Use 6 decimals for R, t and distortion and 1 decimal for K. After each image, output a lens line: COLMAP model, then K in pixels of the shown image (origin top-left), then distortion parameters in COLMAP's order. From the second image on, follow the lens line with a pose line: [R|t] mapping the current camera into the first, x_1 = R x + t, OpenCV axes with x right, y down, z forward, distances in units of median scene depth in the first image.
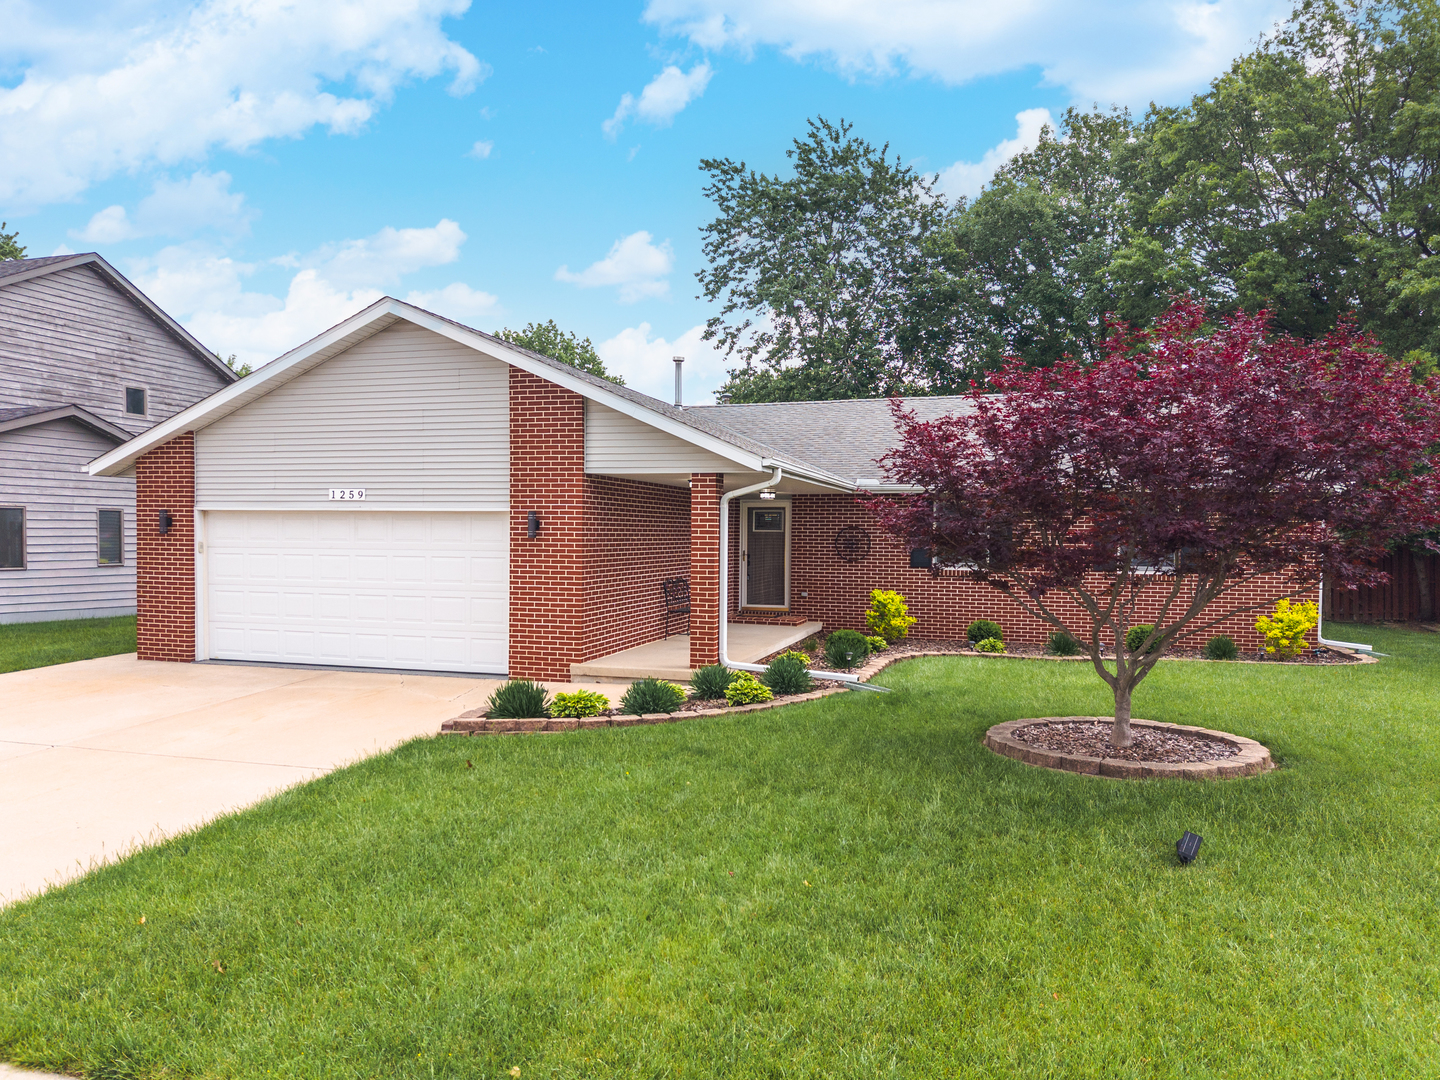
lens RADIAL K [[985.5, 0, 721.7], [0, 985.5, 567.1], [0, 0, 1]] dist [0.048954, -0.052456]
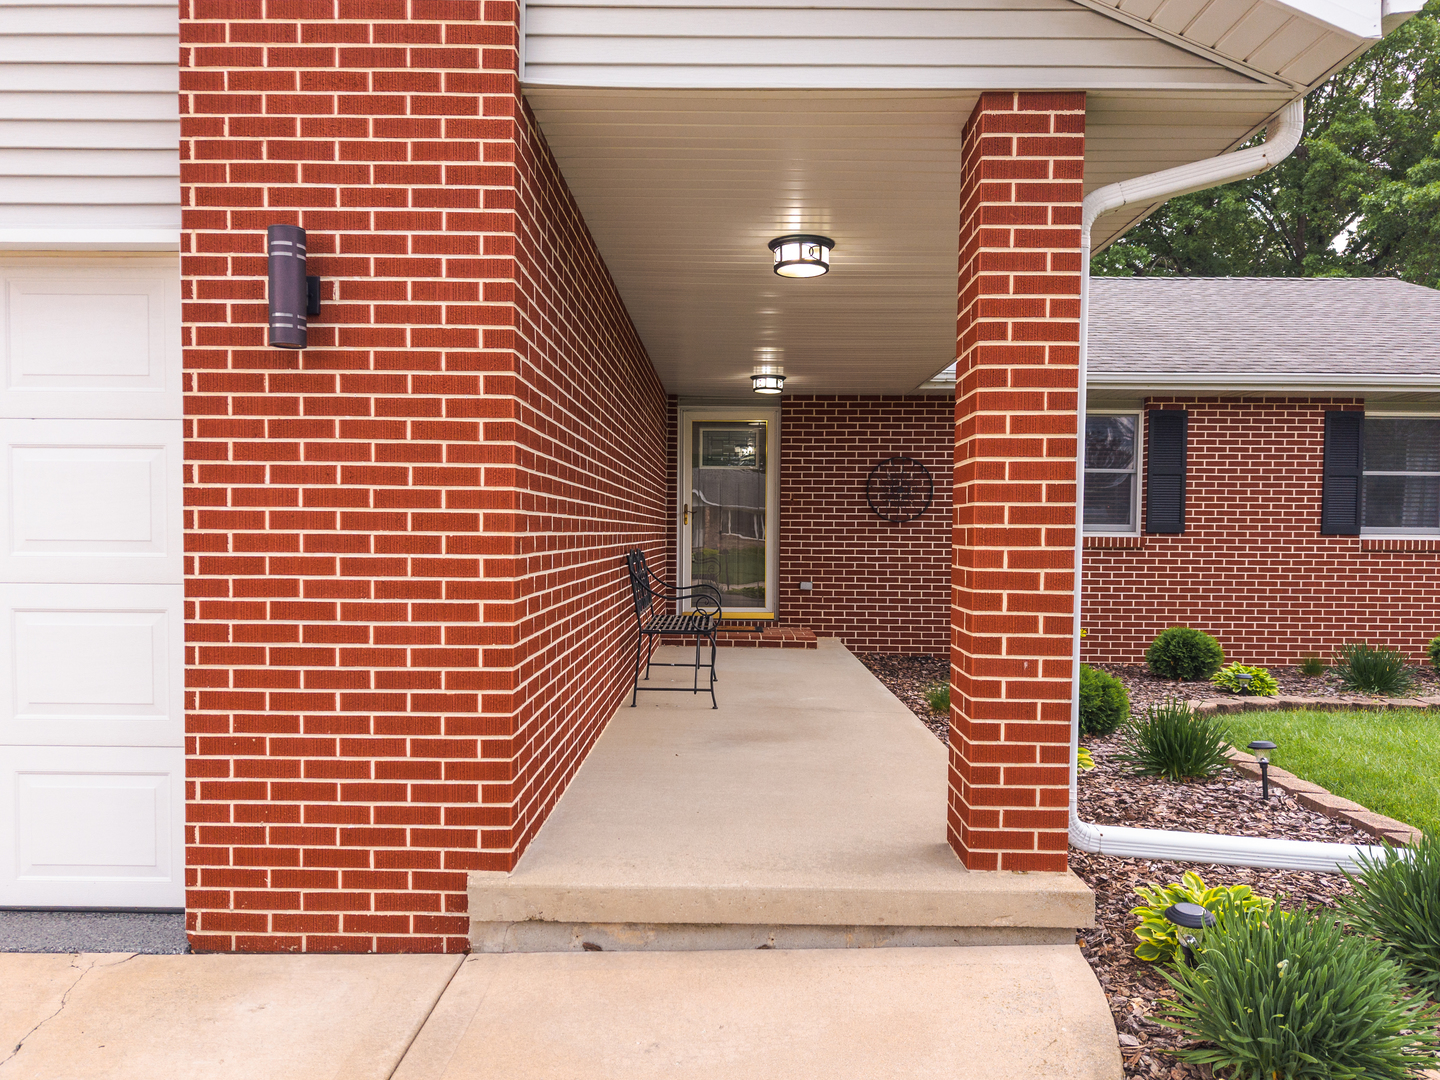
lens RADIAL K [[985.8, 0, 715.5], [0, 985.8, 572.3], [0, 0, 1]] dist [-0.001599, -0.001728]
pose [[0.960851, -0.012133, 0.276800, -0.139896], [0.009974, 0.999908, 0.009207, 0.019344], [-0.276886, -0.006086, 0.960883, 0.654032]]
